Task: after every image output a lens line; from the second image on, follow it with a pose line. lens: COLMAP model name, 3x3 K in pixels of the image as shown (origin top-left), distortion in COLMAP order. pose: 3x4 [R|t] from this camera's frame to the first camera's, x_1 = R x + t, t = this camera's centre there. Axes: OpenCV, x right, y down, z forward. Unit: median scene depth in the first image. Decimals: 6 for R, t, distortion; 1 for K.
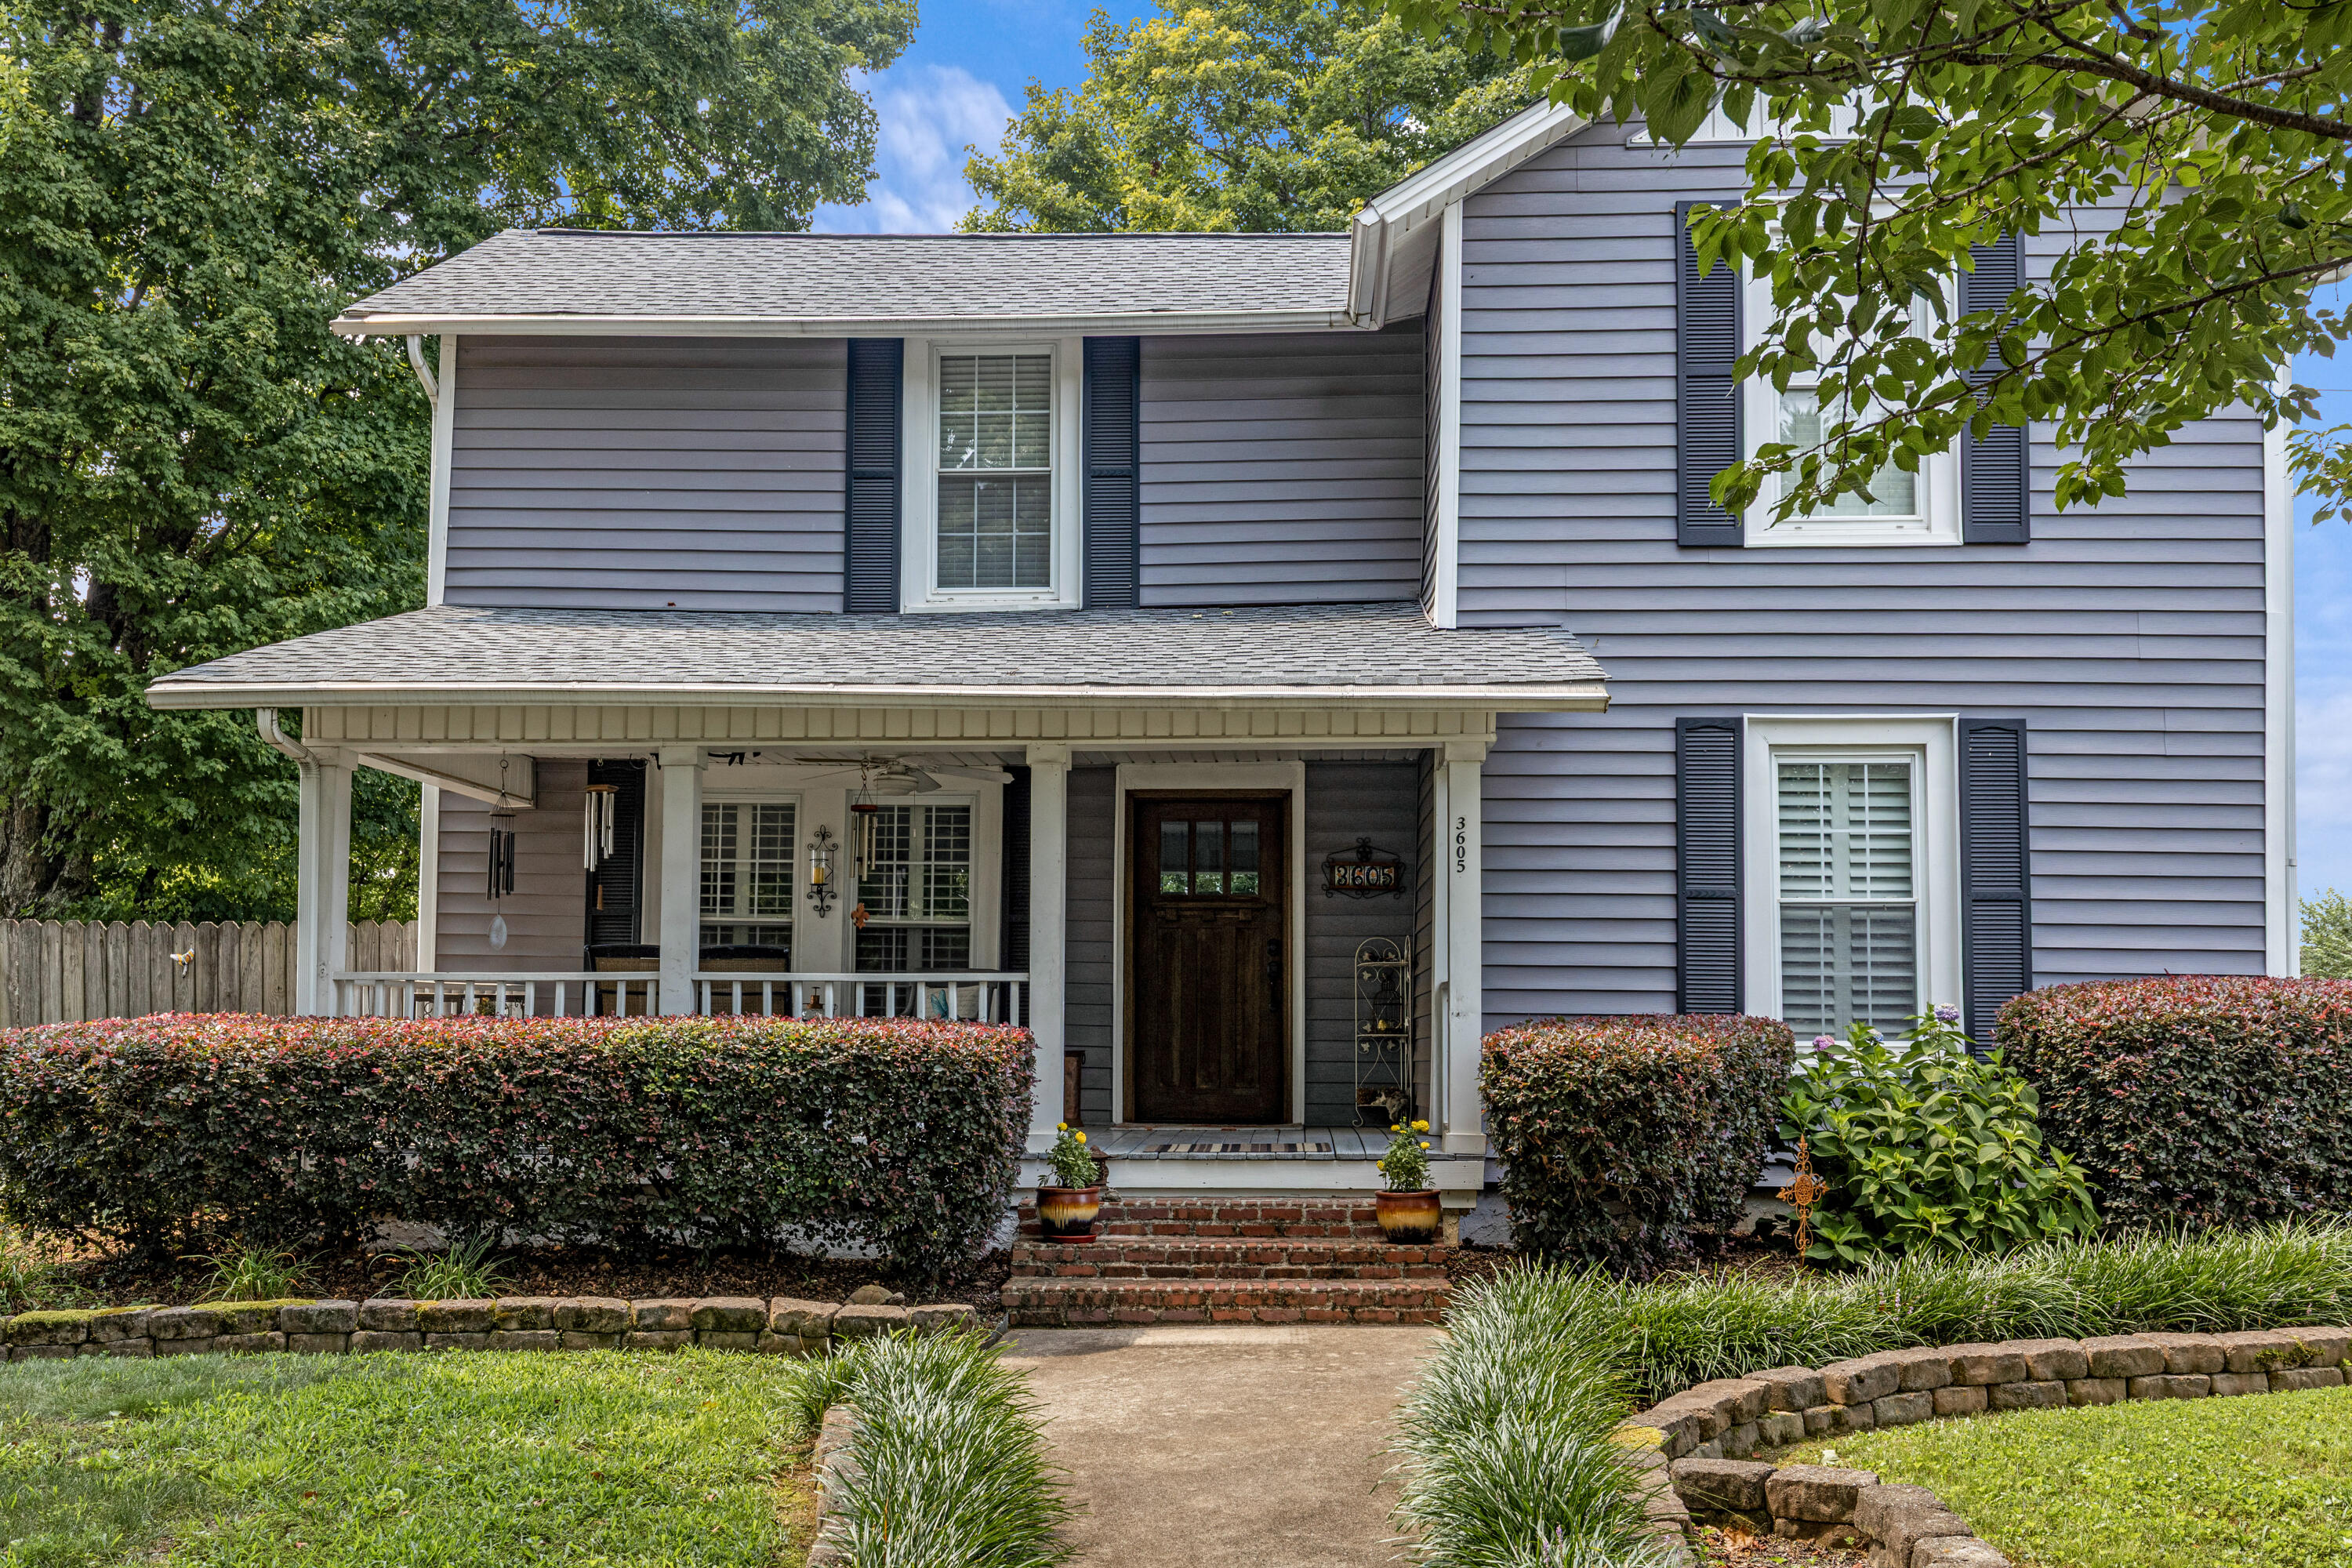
lens RADIAL K [[2081.3, 0, 1331.3], [0, 2081.3, 750.6], [0, 0, 1]] dist [-0.002302, 0.000846]
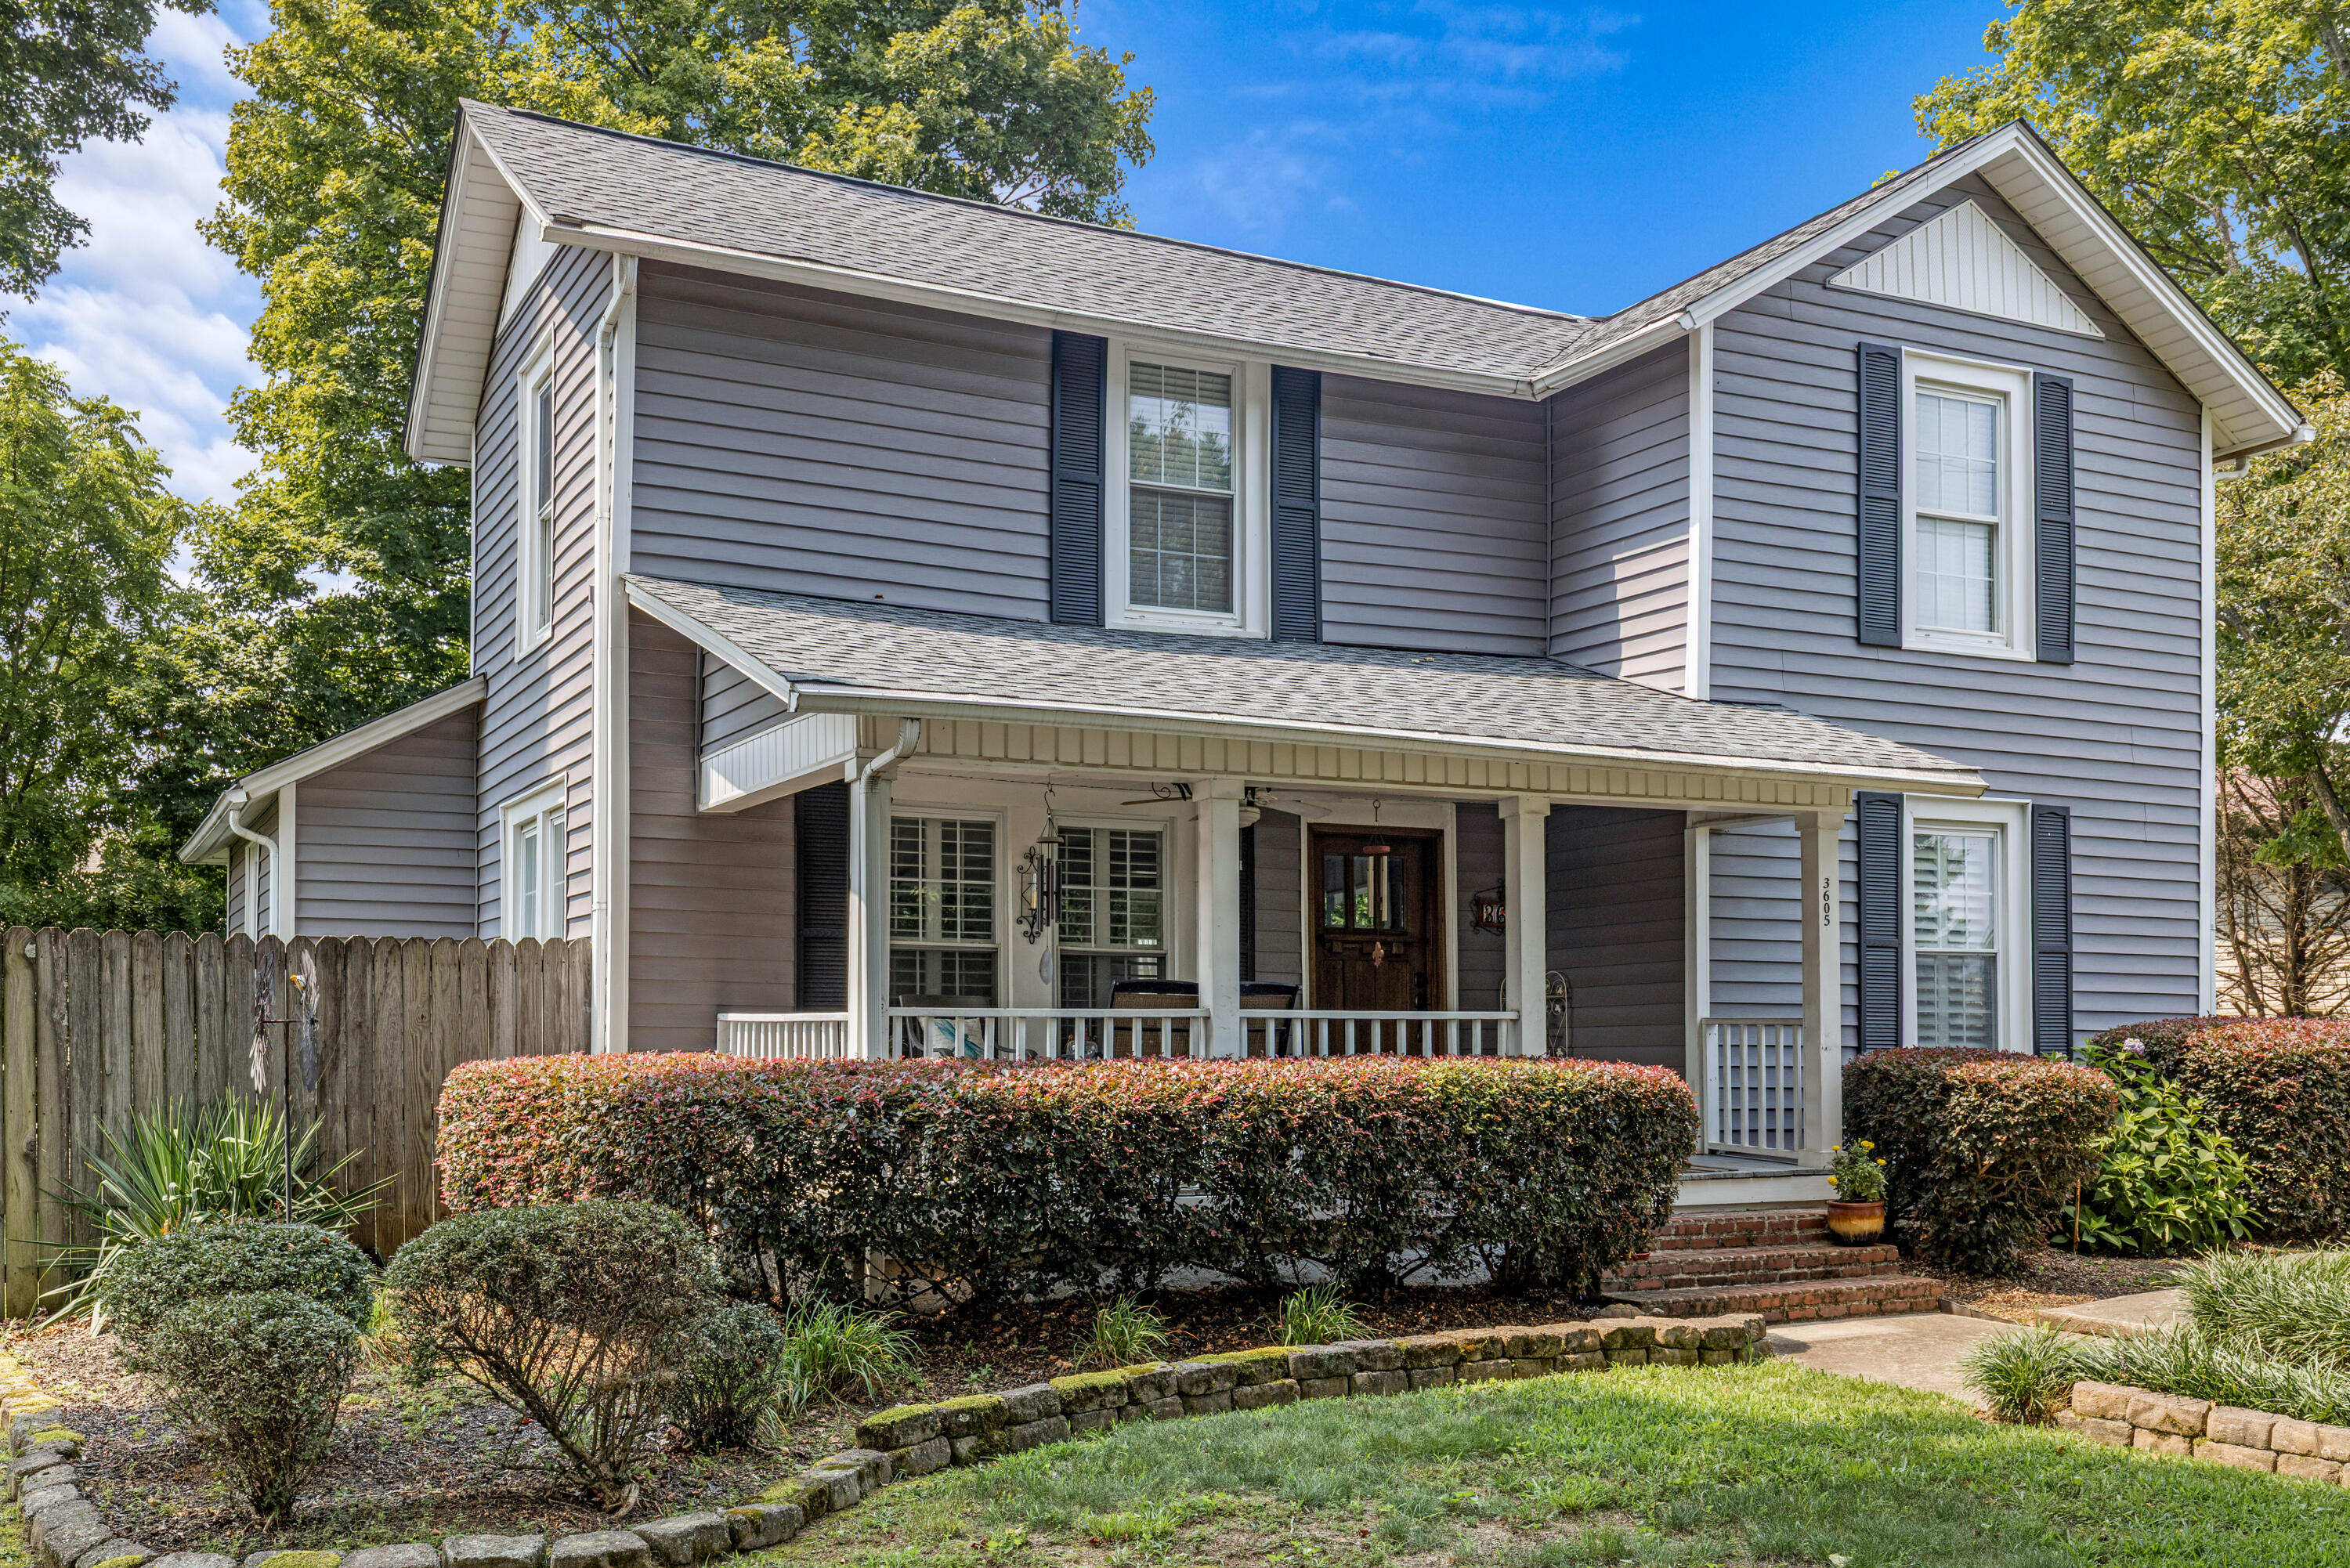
lens RADIAL K [[2304.0, 0, 1303.0], [0, 2304.0, 779.6], [0, 0, 1]] dist [0.000193, -0.002784]
pose [[0.864308, 0.054140, 0.500041, -0.663810], [-0.064103, 0.997940, 0.002751, -0.005298], [-0.498862, -0.034432, 0.865997, 0.036003]]
